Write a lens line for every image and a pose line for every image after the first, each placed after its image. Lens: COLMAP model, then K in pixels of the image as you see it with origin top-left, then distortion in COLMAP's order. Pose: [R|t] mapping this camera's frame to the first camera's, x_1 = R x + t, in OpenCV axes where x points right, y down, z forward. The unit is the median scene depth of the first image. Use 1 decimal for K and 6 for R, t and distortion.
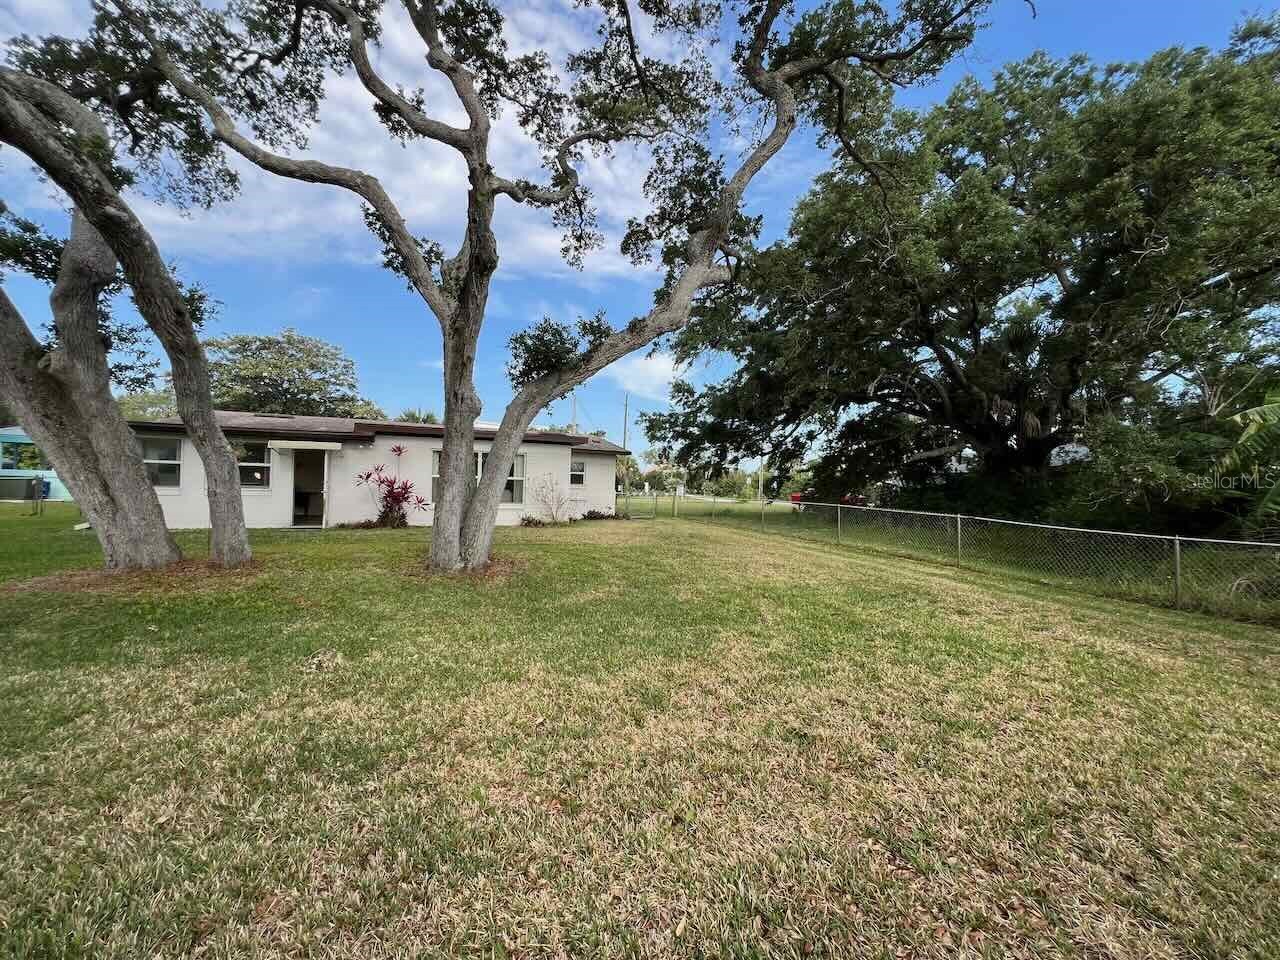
lens RADIAL K [[512.6, 0, 638.1], [0, 512.6, 492.2], [0, 0, 1]] dist [-0.000562, 0.000944]
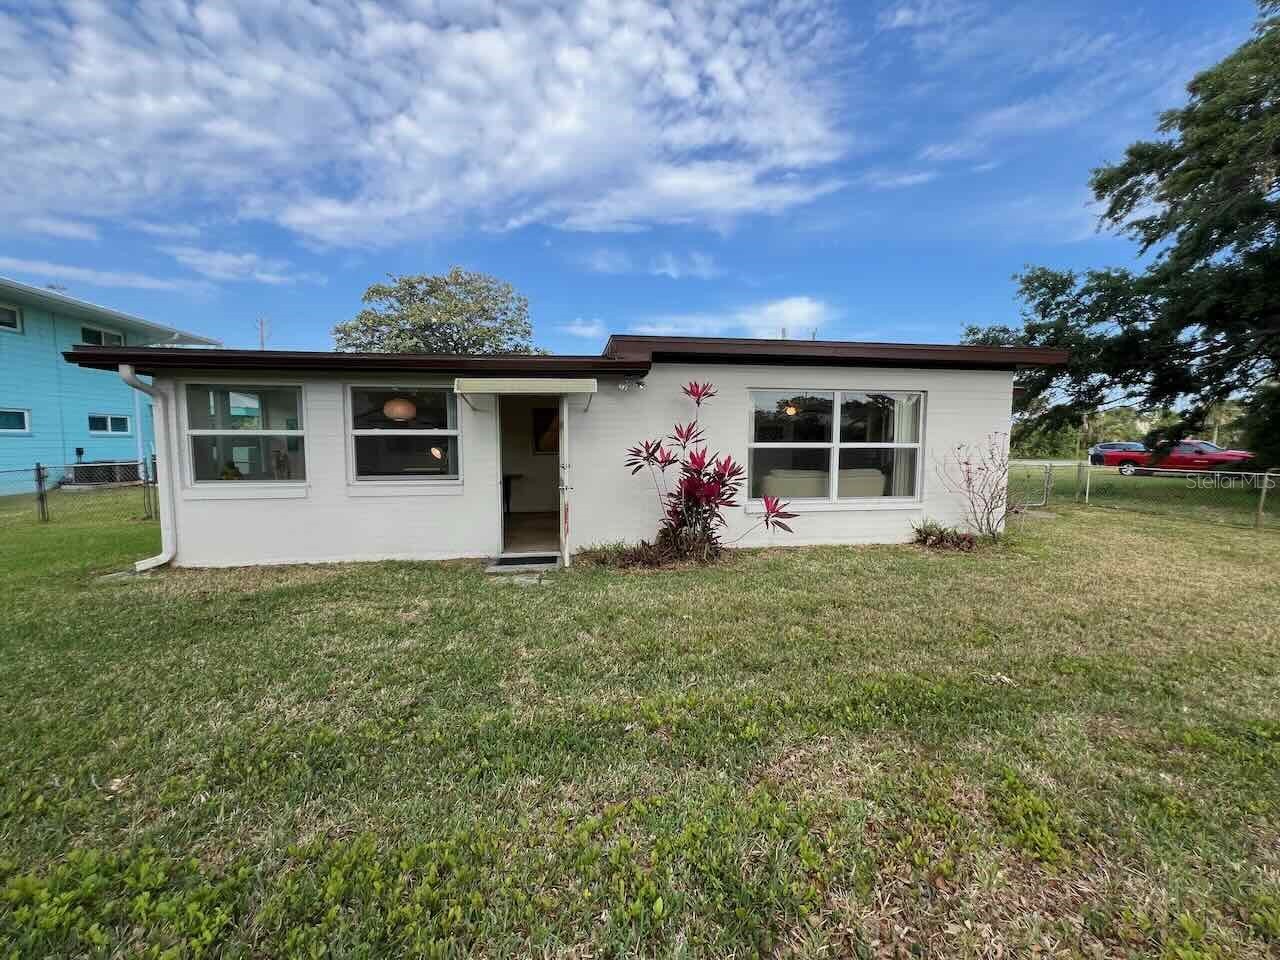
lens RADIAL K [[593.8, 0, 673.1], [0, 593.8, 515.0], [0, 0, 1]] dist [-0.014635, -0.002201]
pose [[0.972110, -0.004179, -0.234489, -0.366052], [0.023303, 0.996614, 0.078846, -0.013002], [0.233365, -0.082111, 0.968916, 0.468129]]
